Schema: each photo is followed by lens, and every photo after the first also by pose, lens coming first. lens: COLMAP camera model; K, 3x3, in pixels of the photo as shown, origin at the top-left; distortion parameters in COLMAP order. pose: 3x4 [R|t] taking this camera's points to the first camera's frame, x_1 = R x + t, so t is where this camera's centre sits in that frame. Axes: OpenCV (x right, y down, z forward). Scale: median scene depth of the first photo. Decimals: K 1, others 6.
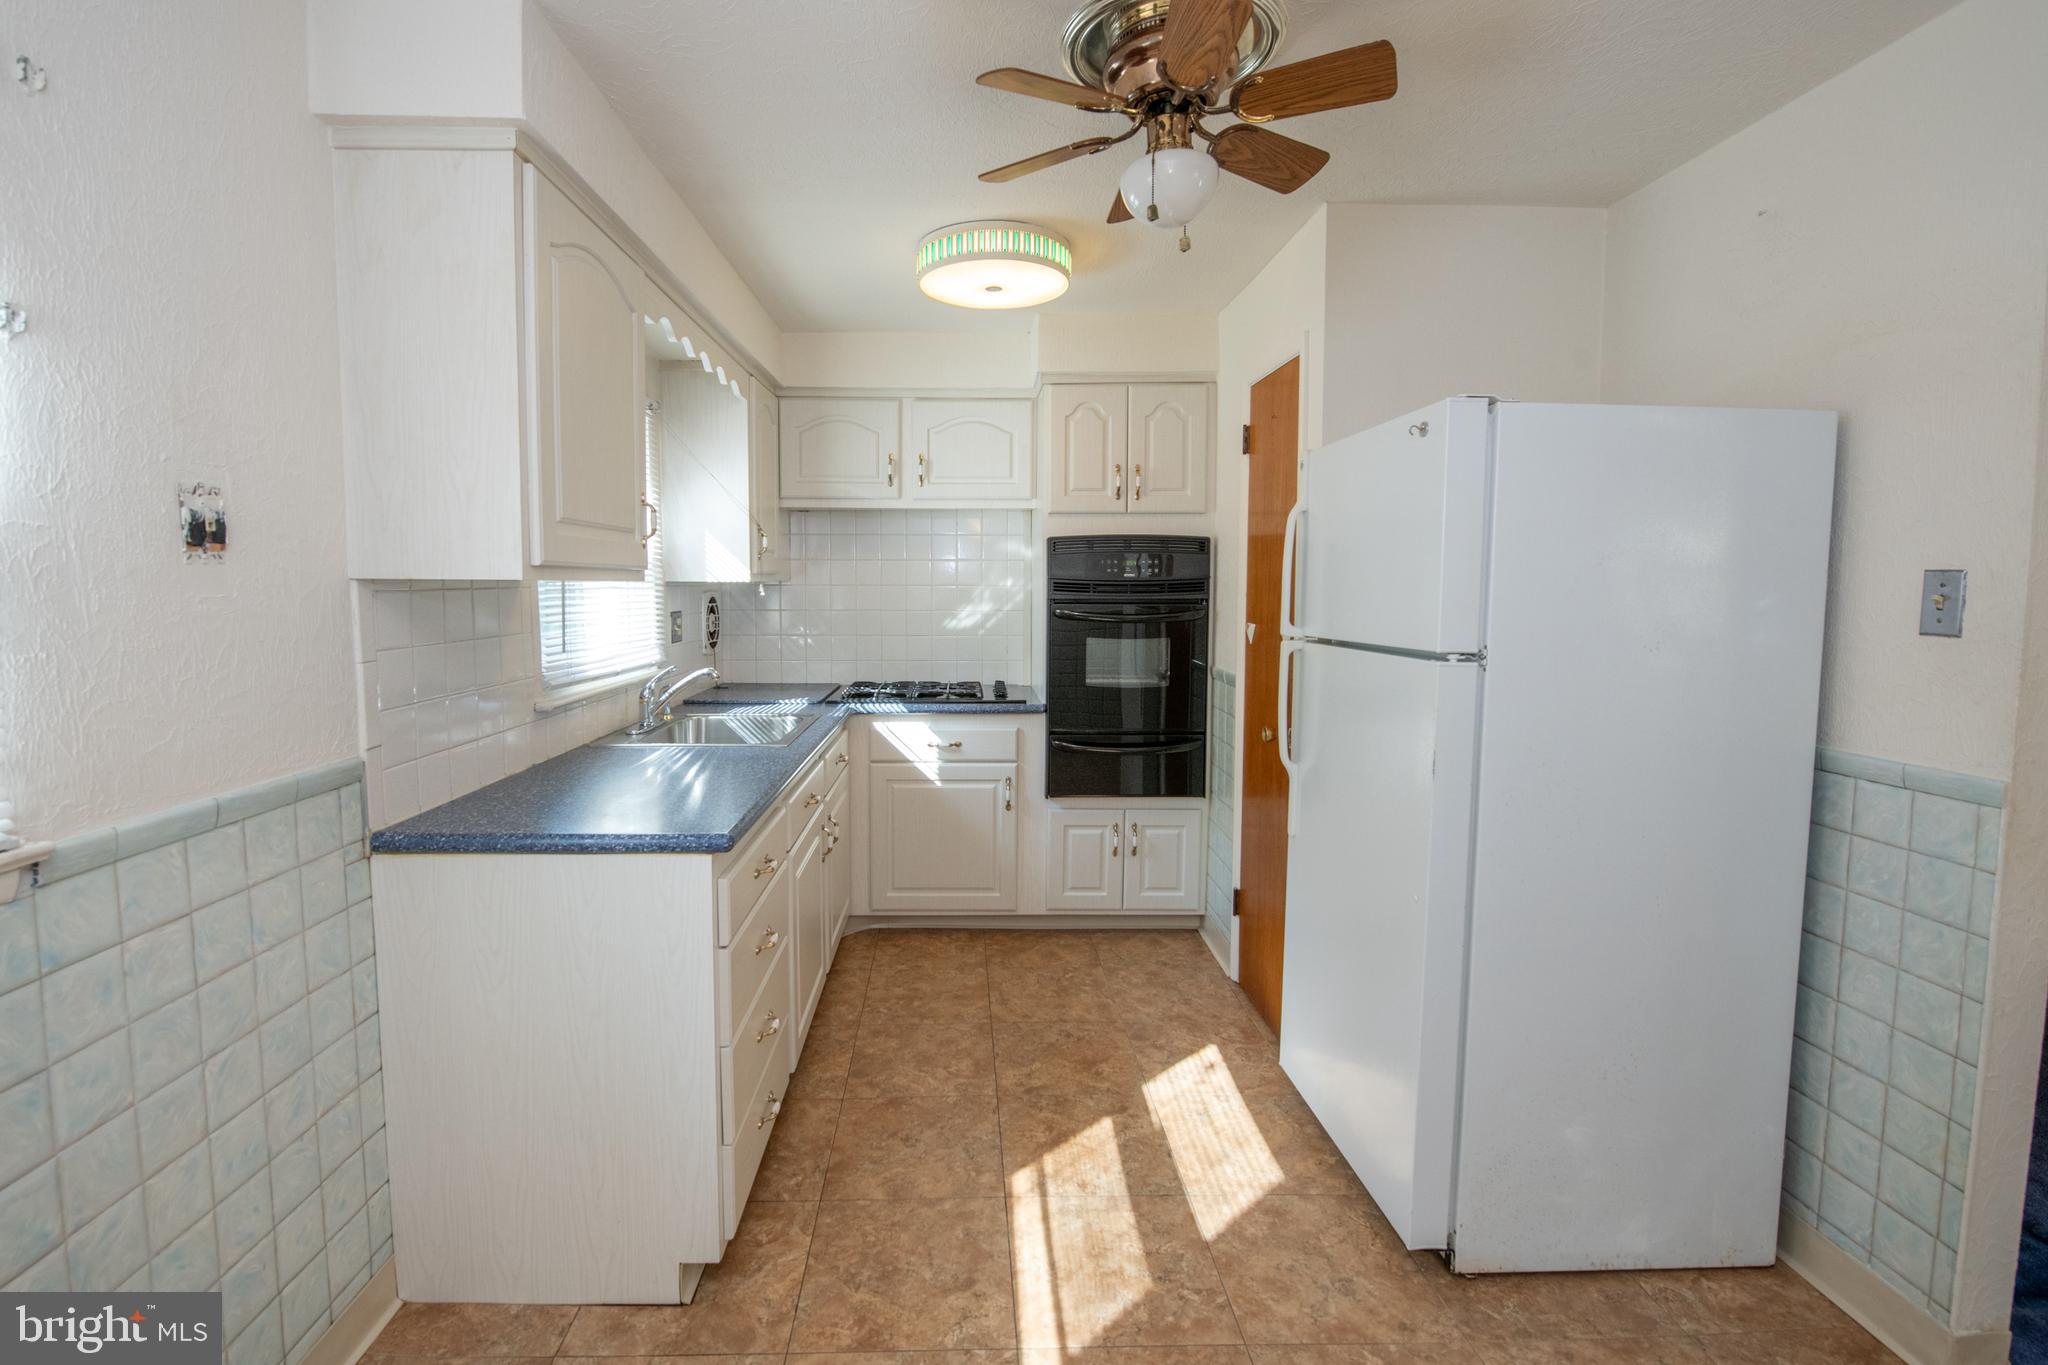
lens RADIAL K [[916.7, 0, 985.9], [0, 916.7, 647.7], [0, 0, 1]] dist [-0.013938, -0.001491]
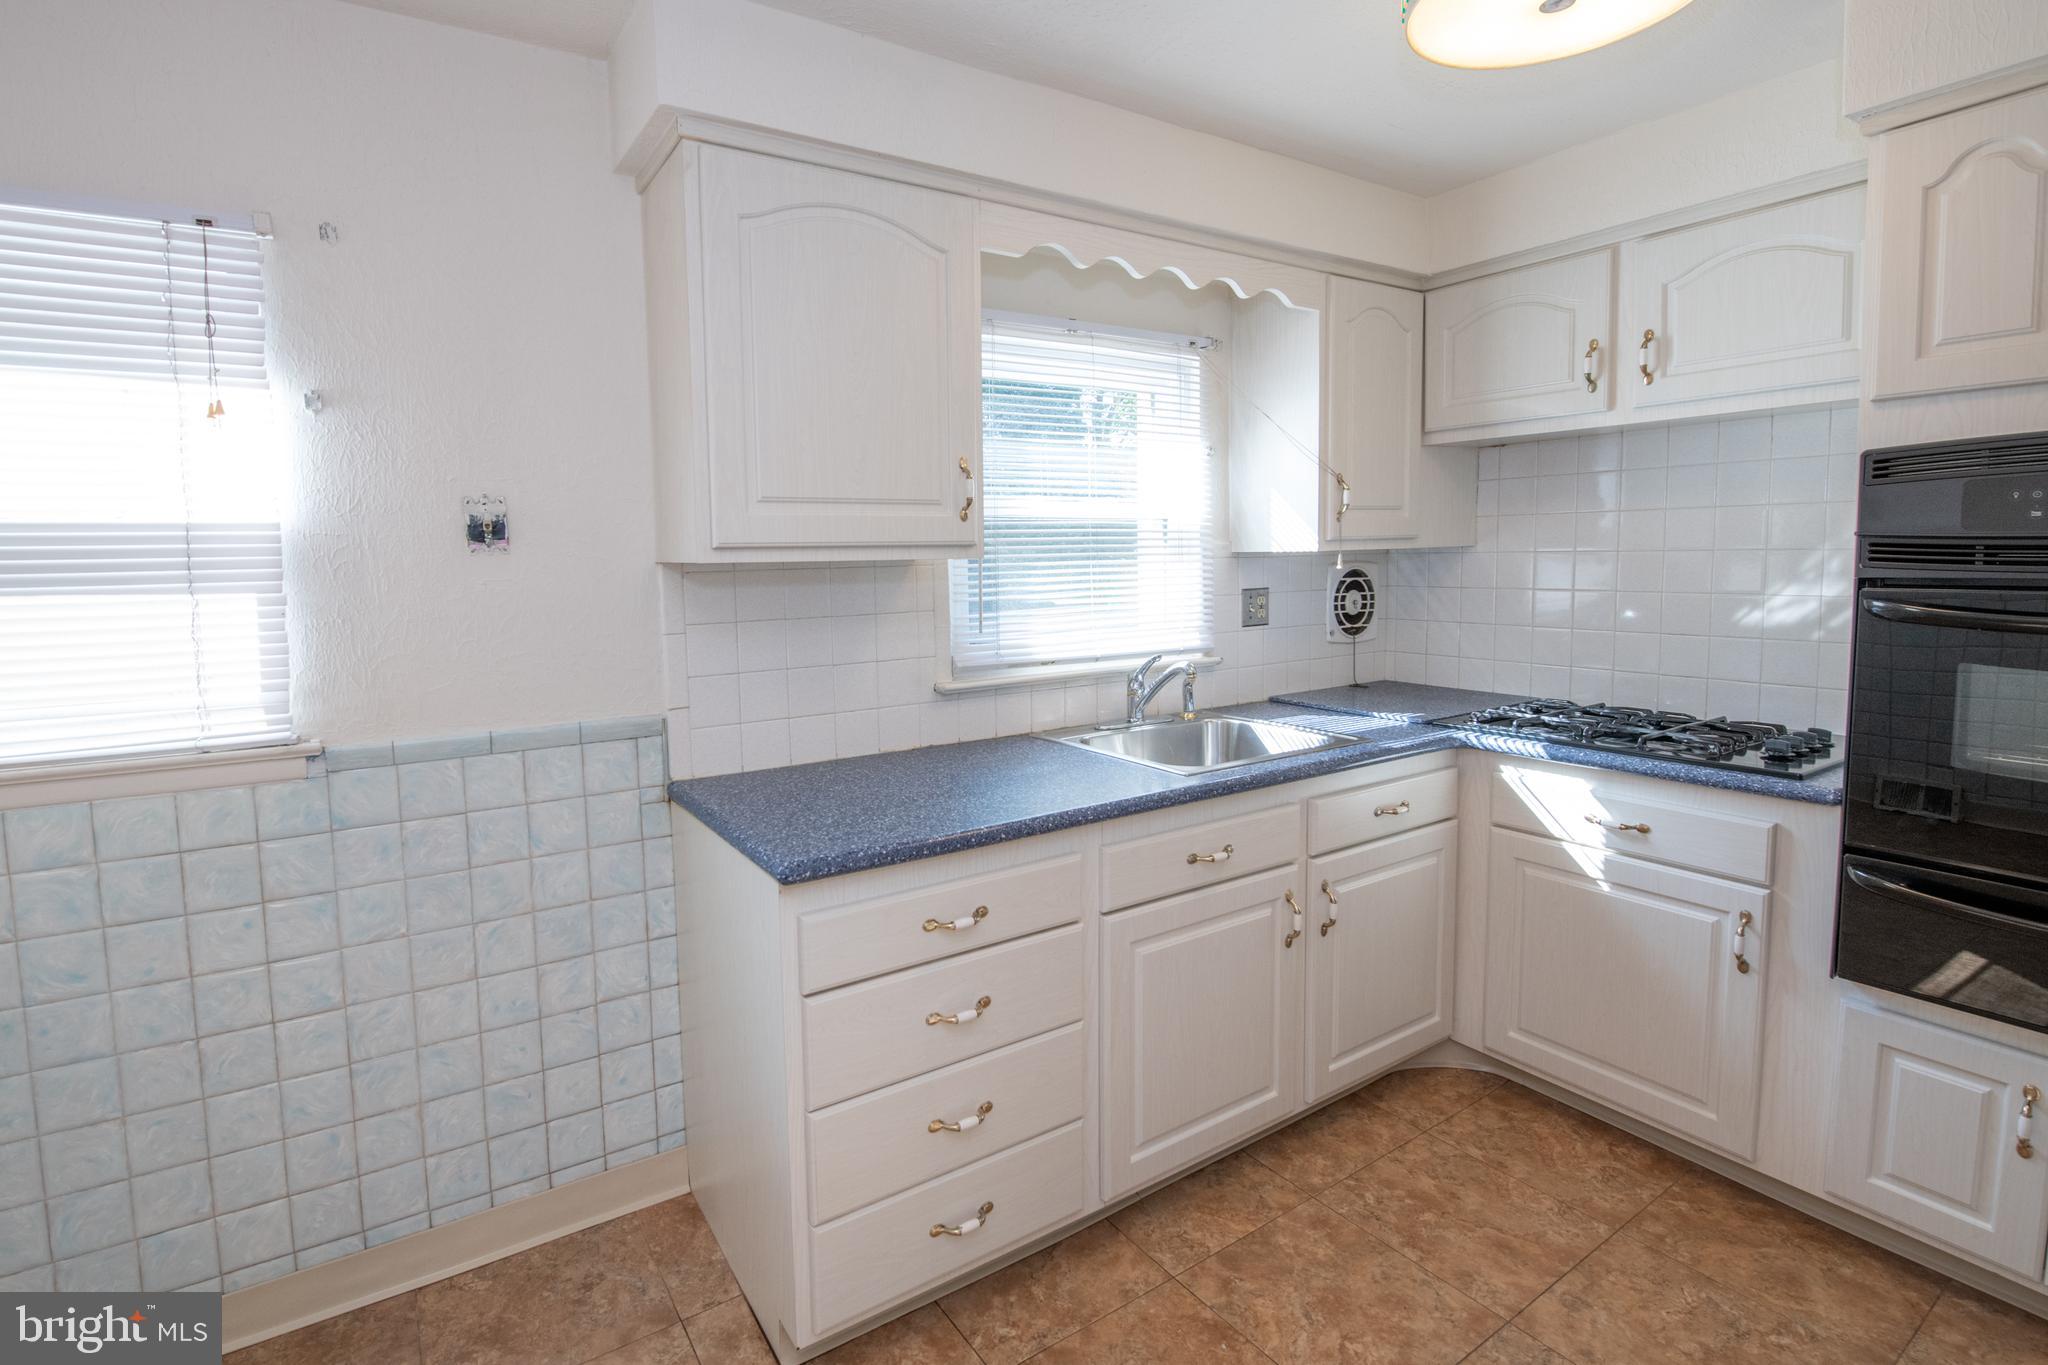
lens RADIAL K [[953.7, 0, 962.8], [0, 953.7, 632.8], [0, 0, 1]] dist [-0.014249, -0.000985]
pose [[0.507153, 0.059229, -0.859818, 0.412142], [-0.041969, 0.998149, 0.044003, -0.041118], [0.860833, 0.013770, 0.508701, 0.529046]]
